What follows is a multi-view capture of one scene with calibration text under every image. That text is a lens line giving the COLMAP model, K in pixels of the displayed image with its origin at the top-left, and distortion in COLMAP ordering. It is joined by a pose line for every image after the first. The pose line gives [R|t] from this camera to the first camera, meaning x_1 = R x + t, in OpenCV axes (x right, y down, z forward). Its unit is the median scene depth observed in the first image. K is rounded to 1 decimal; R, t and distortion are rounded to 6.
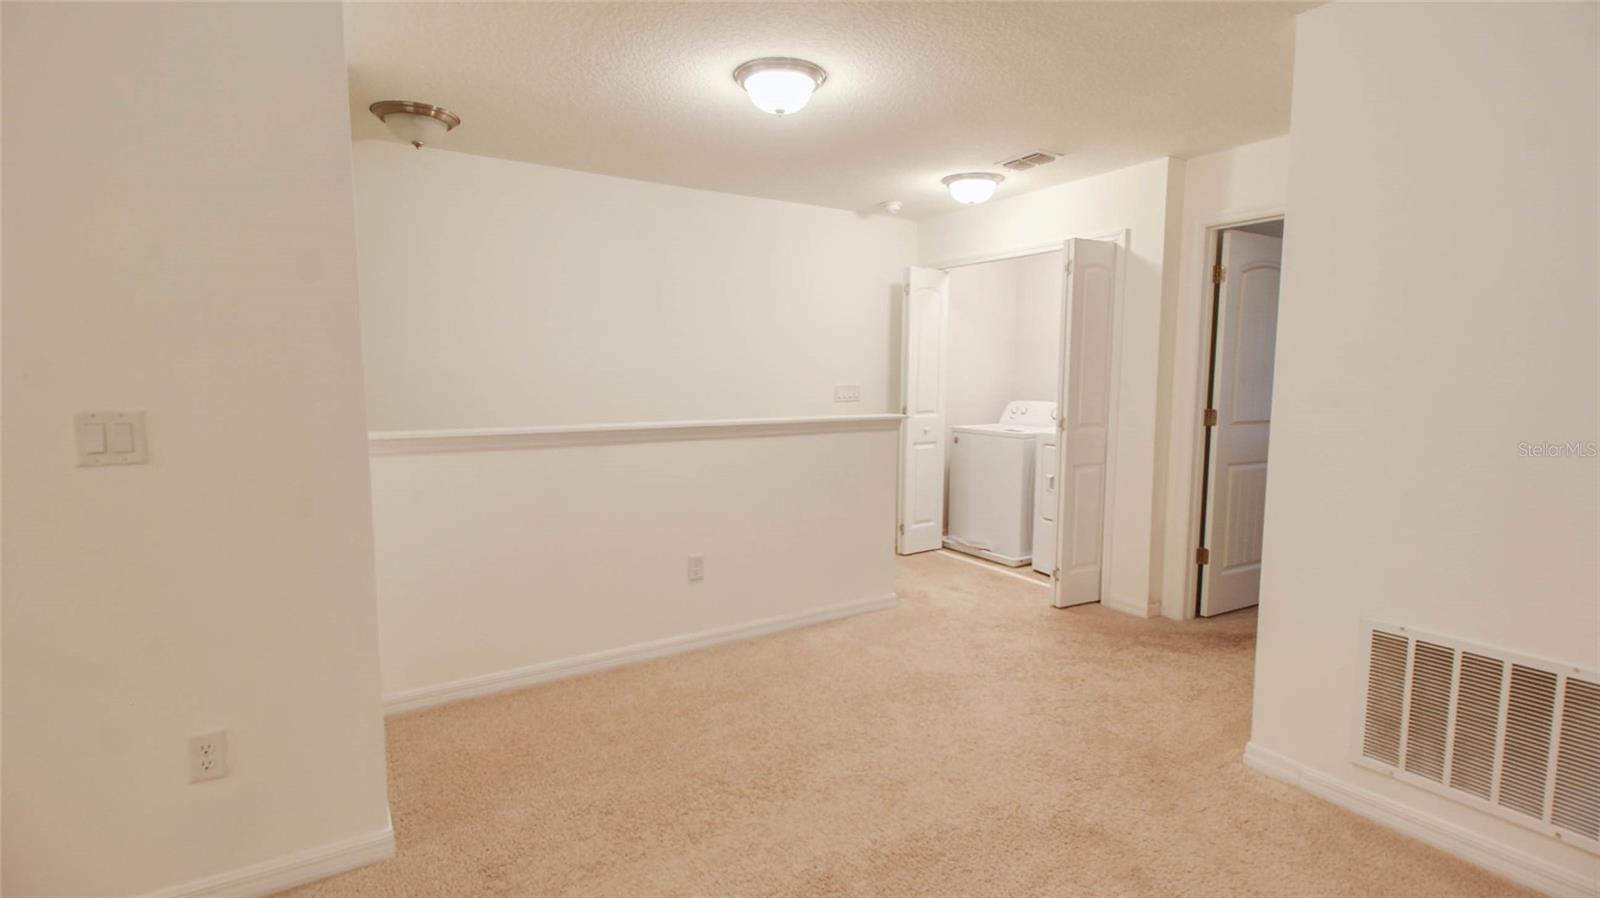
lens RADIAL K [[733.9, 0, 801.0], [0, 733.9, 441.2], [0, 0, 1]] dist [0.017911, -0.014326]
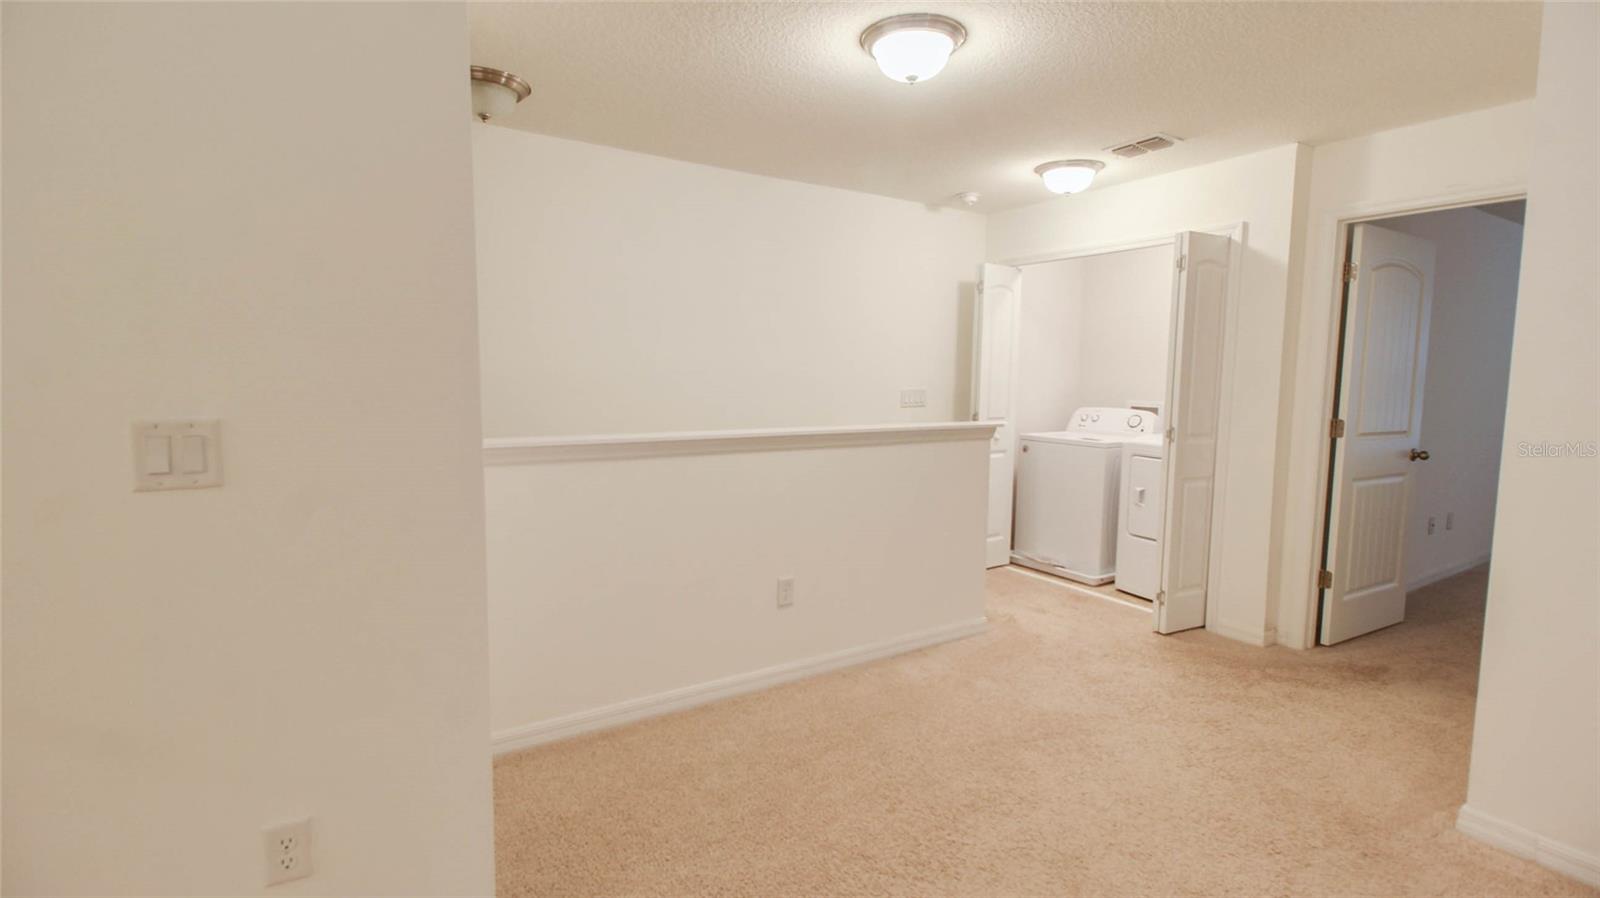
lens RADIAL K [[734.0, 0, 801.6], [0, 734.0, 443.2], [0, 0, 1]] dist [0.017572, -0.015734]
pose [[0.999943, 0.007523, 0.007620, -0.123827], [-0.007519, 0.999972, -0.000546, -0.009051], [-0.007624, 0.000489, 0.999971, 0.095084]]
